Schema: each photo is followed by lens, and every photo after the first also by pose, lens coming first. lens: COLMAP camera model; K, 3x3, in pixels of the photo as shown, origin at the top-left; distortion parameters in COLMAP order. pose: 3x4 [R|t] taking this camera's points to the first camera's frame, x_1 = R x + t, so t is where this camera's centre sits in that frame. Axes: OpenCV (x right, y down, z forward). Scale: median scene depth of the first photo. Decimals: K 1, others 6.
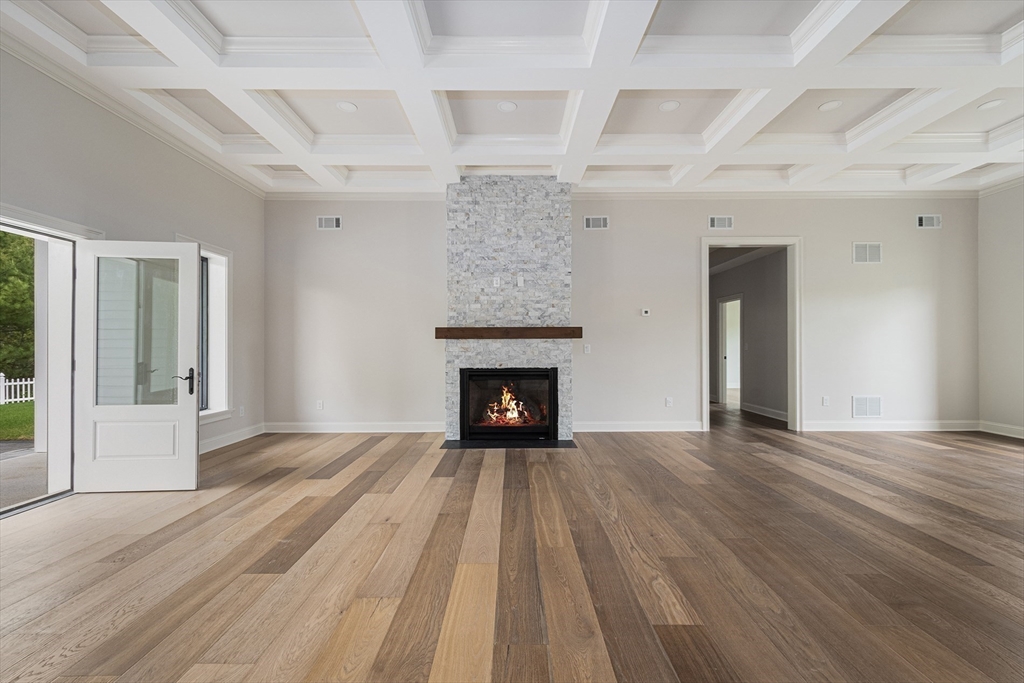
lens RADIAL K [[451.6, 0, 512.0], [0, 451.6, 341.5], [0, 0, 1]] dist [0.009466, -0.000052]
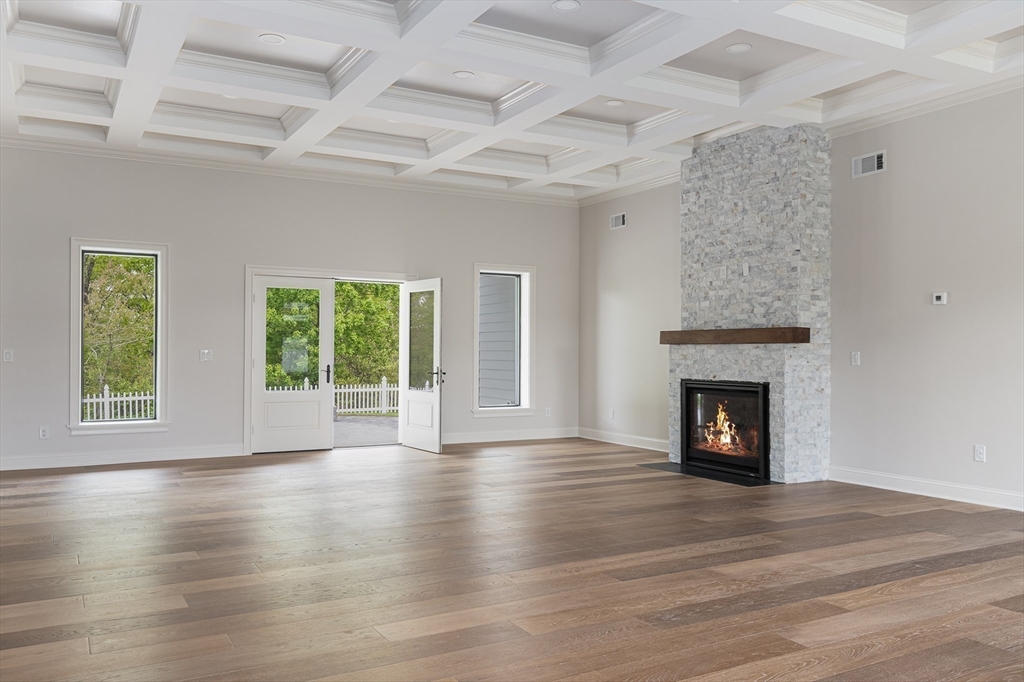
lens RADIAL K [[807.9, 0, 512.0], [0, 807.9, 341.0], [0, 0, 1]] dist [0.052919, 0.000129]
pose [[0.492426, -0.005651, -0.870336, 1.025626], [0.007441, 0.999970, -0.002283, -0.010282], [0.870323, -0.005352, 0.492453, -0.027799]]
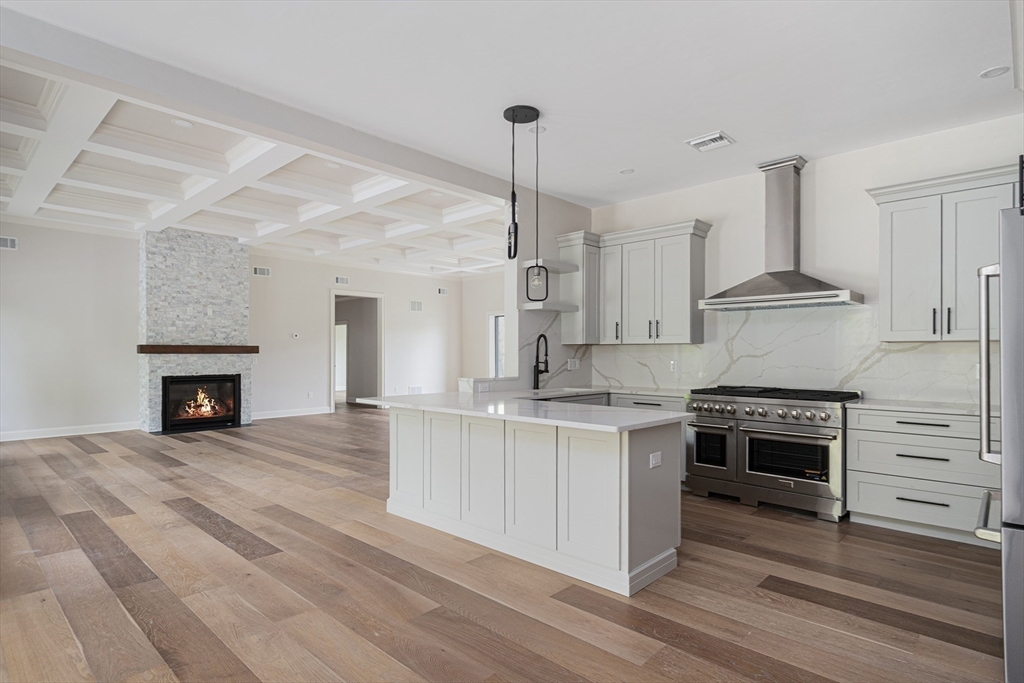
lens RADIAL K [[535.8, 0, 510.9], [0, 535.8, 350.0], [0, 0, 1]] dist [0.002513, 0.000381]
pose [[0.683396, 0.008008, 0.730004, -0.541197], [-0.005056, 0.999968, -0.006237, -0.011717], [-0.730030, 0.000572, 0.683415, -0.770453]]
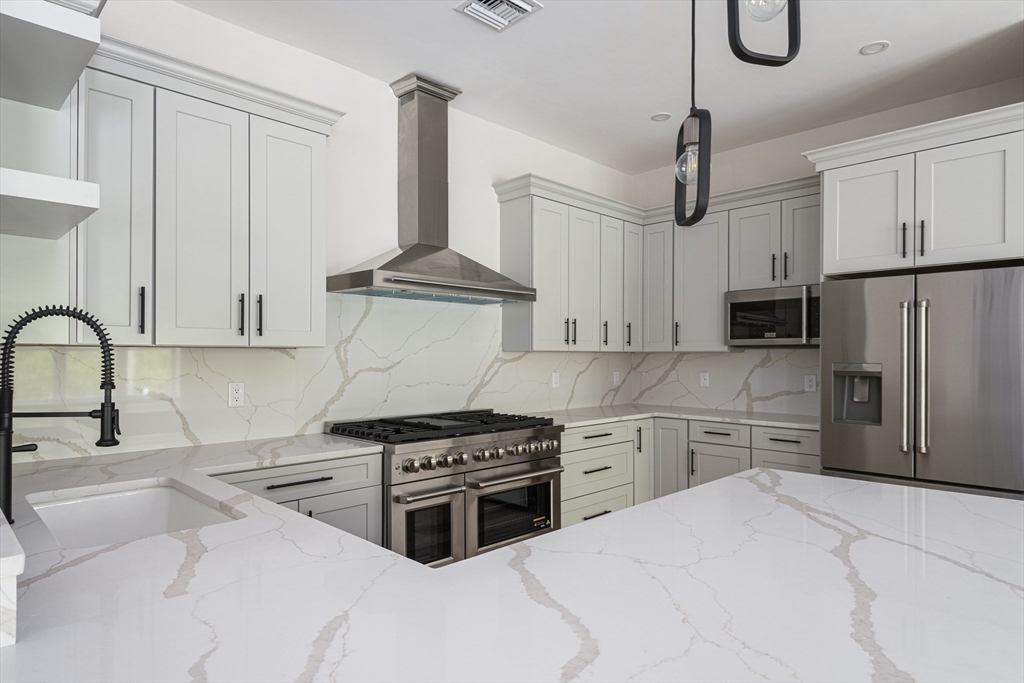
lens RADIAL K [[595.0, 0, 512.3], [0, 595.0, 355.6], [0, 0, 1]] dist [0.001154, -0.000928]
pose [[-0.703640, 0.004777, 0.710540, -0.174270], [0.000820, 0.999982, -0.005912, -0.019529], [-0.710556, -0.003577, -0.703632, -0.157535]]
